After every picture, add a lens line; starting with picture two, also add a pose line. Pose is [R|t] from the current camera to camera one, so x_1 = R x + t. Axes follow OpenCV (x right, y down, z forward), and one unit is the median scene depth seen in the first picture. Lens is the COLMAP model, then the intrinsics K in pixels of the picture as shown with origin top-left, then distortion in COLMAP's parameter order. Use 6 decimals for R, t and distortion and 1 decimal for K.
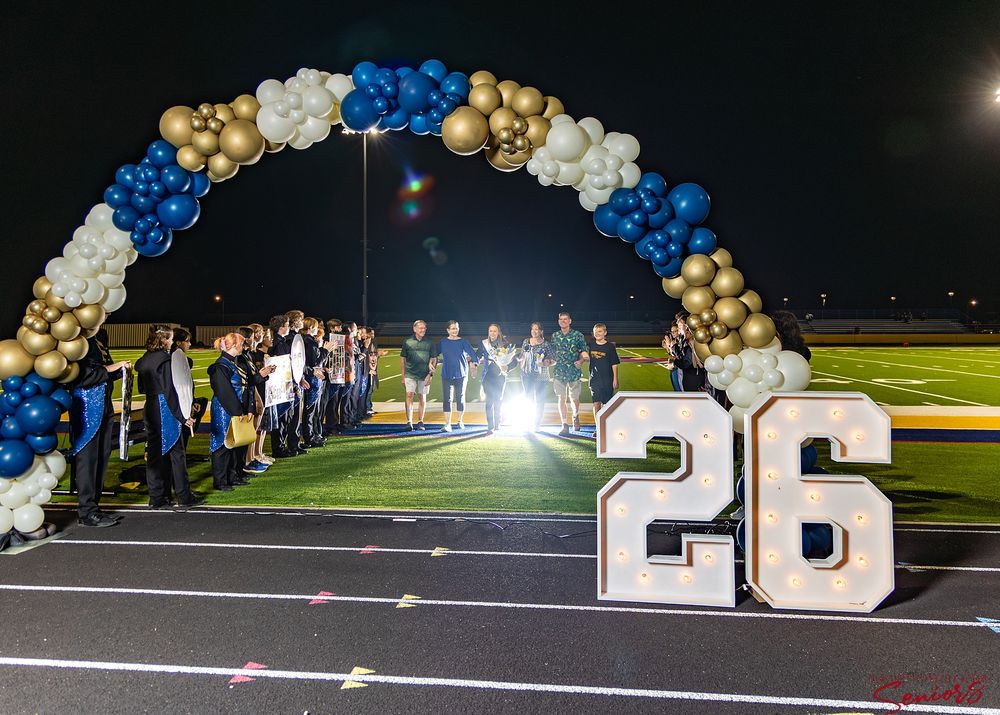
lens RADIAL K [[897.1, 0, 477.2], [0, 897.1, 340.1], [0, 0, 1]] dist [0.003034, 0.013224]
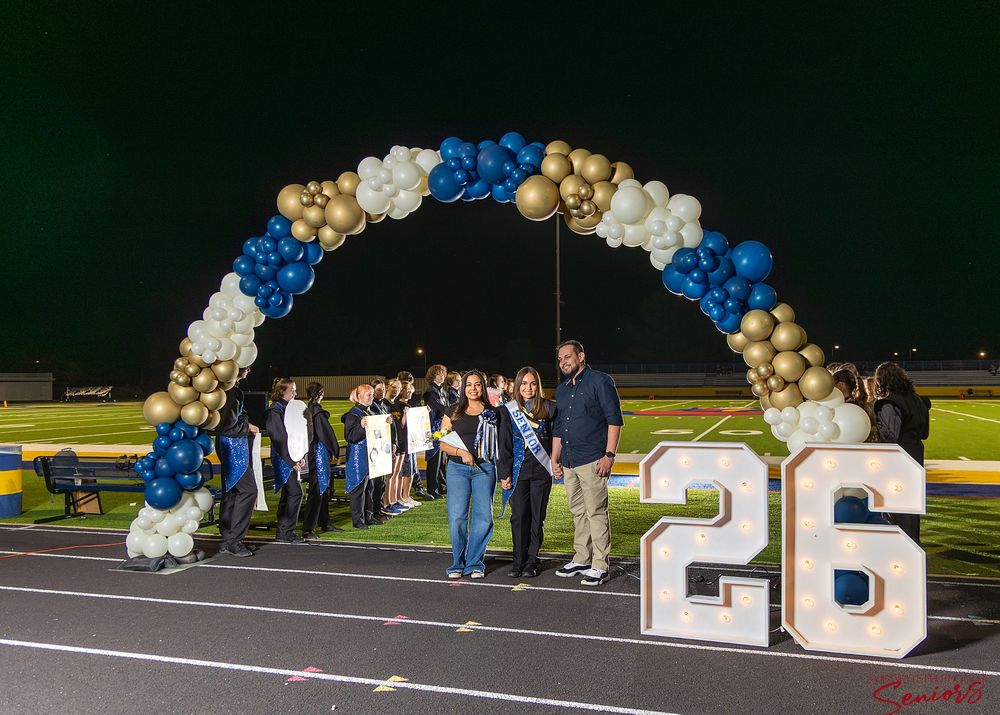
lens RADIAL K [[899.3, 0, 505.5], [0, 899.3, 411.7], [0, 0, 1]] dist [0.014637, 0.002460]
pose [[0.982757, 0.004870, -0.184839, 0.150388], [-0.000080, 0.999664, 0.025911, -0.004852], [0.184903, -0.025450, 0.982427, -0.074572]]
